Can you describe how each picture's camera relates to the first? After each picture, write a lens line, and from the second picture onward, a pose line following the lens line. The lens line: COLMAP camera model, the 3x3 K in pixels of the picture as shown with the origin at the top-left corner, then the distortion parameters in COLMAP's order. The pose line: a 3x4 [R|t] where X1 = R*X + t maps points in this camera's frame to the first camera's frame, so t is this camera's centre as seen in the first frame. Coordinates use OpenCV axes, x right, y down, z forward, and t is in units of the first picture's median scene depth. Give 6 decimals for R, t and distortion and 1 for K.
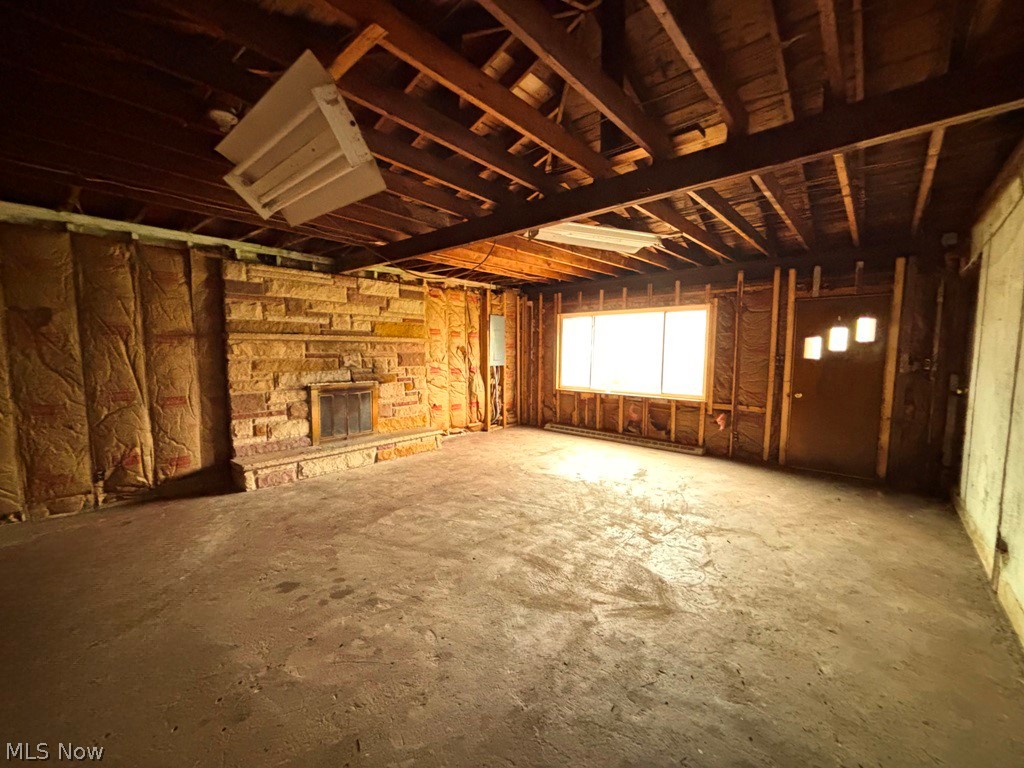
lens RADIAL K [[411.9, 0, 514.0], [0, 411.9, 382.4], [0, 0, 1]] dist [0.001183, -0.000334]
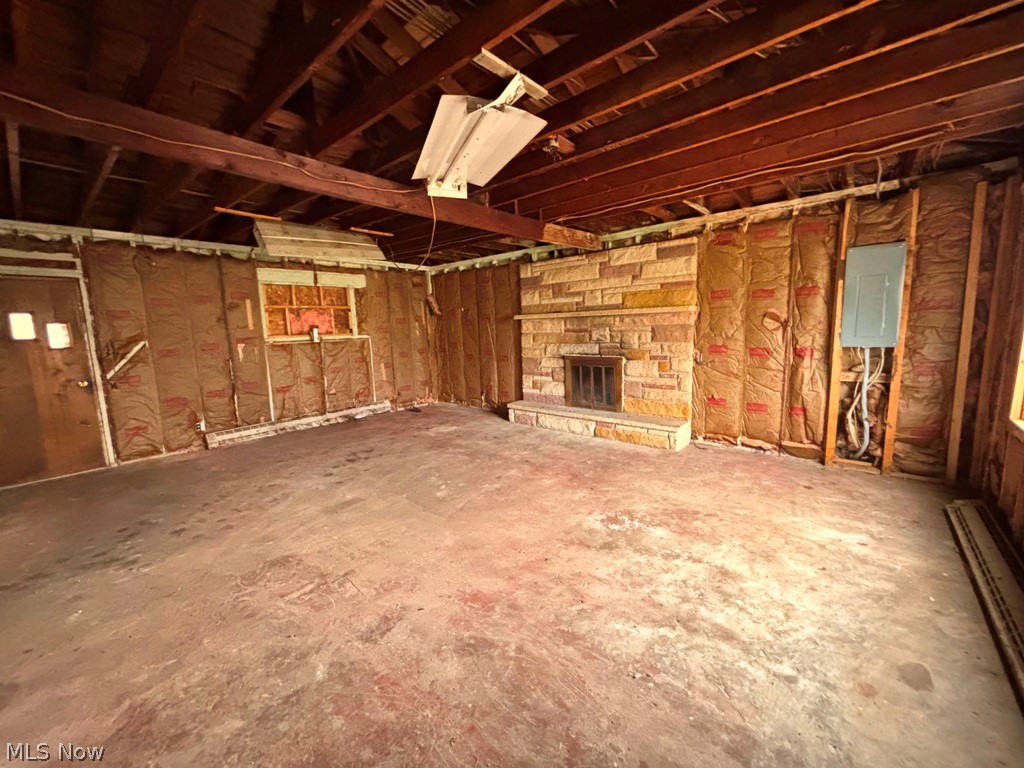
lens RADIAL K [[411.9, 0, 513.3], [0, 411.9, 385.6], [0, 0, 1]] dist [0.001183, -0.000334]
pose [[-0.001823, 0.136831, -0.990593, 0.652299], [-0.050487, 0.989319, 0.136748, -0.057279], [0.998723, 0.050261, 0.005104, 0.793603]]
